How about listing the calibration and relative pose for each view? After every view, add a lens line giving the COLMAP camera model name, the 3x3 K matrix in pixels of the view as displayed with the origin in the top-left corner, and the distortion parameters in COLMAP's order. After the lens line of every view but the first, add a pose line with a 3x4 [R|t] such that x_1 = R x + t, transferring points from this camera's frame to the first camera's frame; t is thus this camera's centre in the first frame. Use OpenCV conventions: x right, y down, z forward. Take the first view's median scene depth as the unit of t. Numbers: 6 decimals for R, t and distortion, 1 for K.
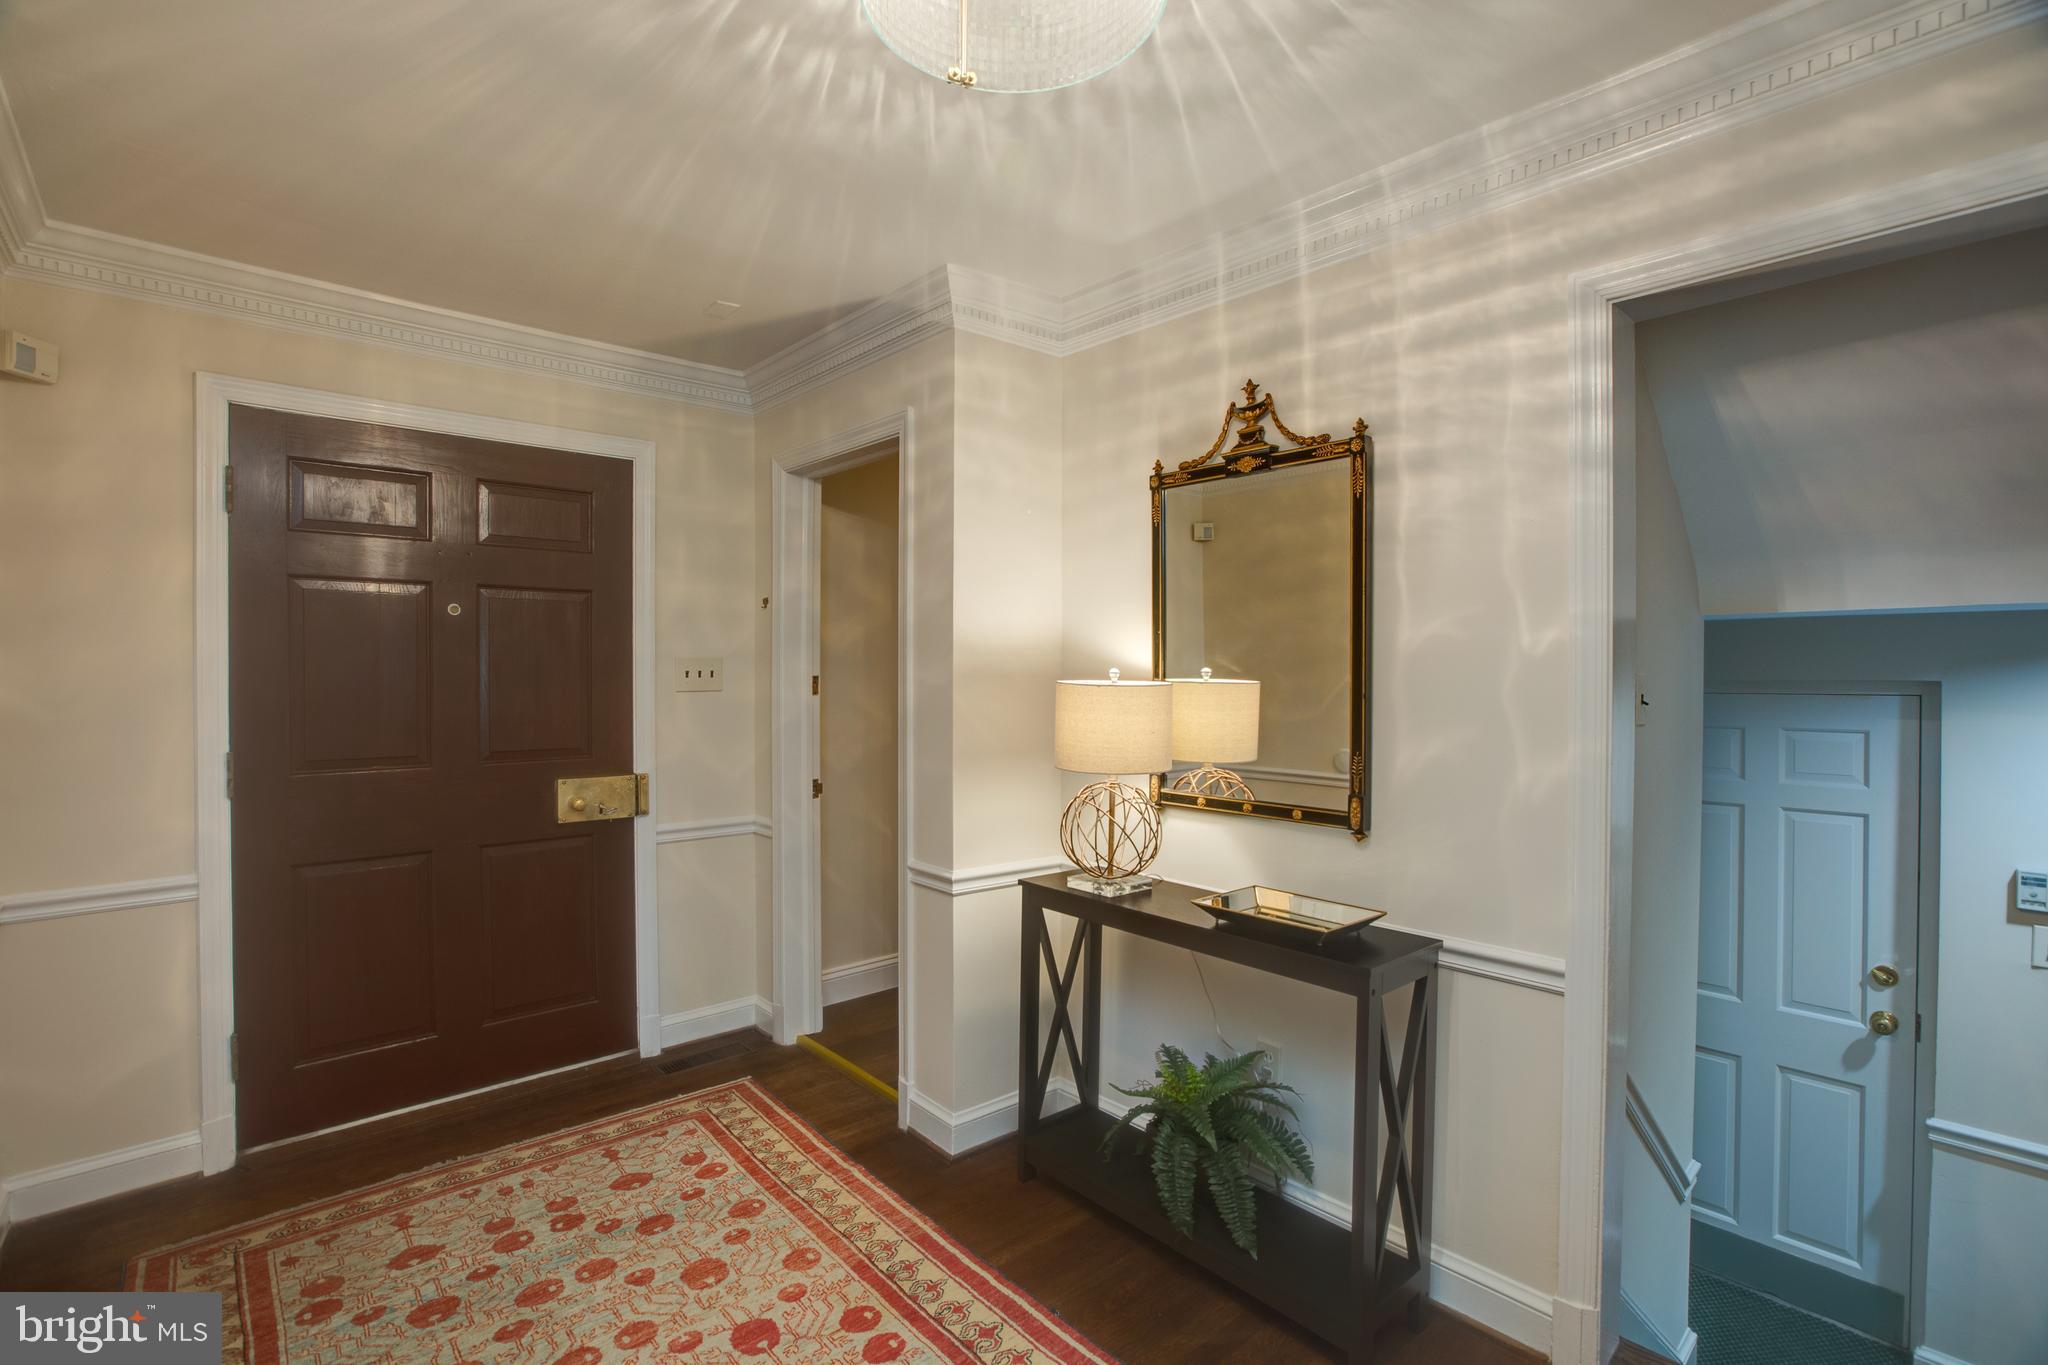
lens RADIAL K [[929.2, 0, 1024.0], [0, 929.2, 682.5], [0, 0, 1]] dist [0.001355, 0.000186]
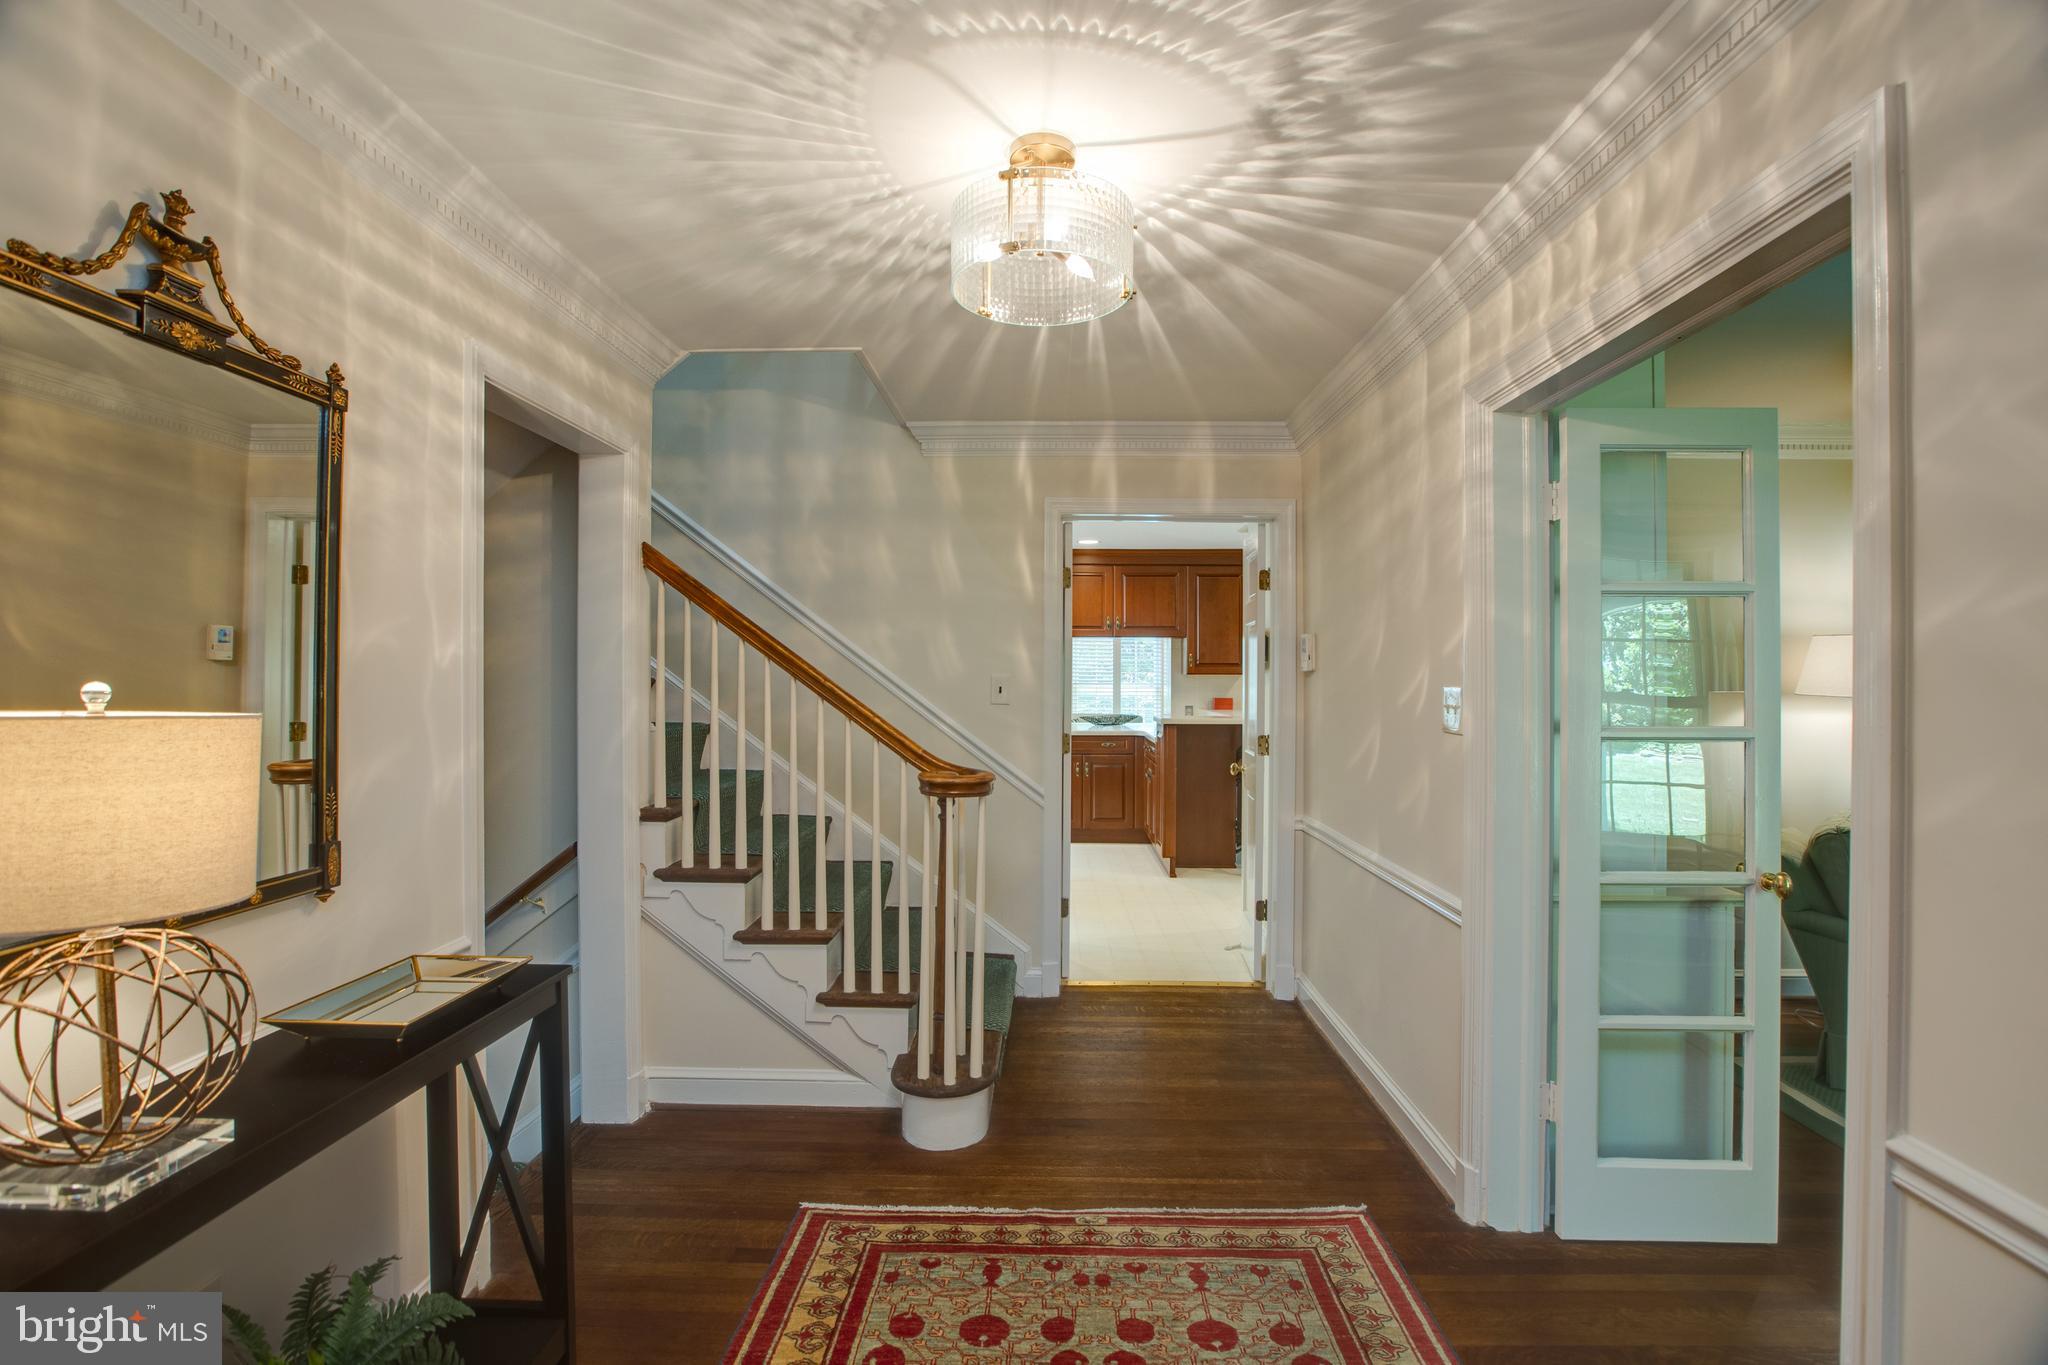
lens RADIAL K [[929.2, 0, 1024.0], [0, 929.2, 682.5], [0, 0, 1]] dist [0.001355, 0.000186]
pose [[-0.724135, -0.014165, 0.689513, -0.622582], [0.002486, 0.999729, 0.023149, -0.032702], [-0.689654, 0.018477, -0.723903, 1.205537]]
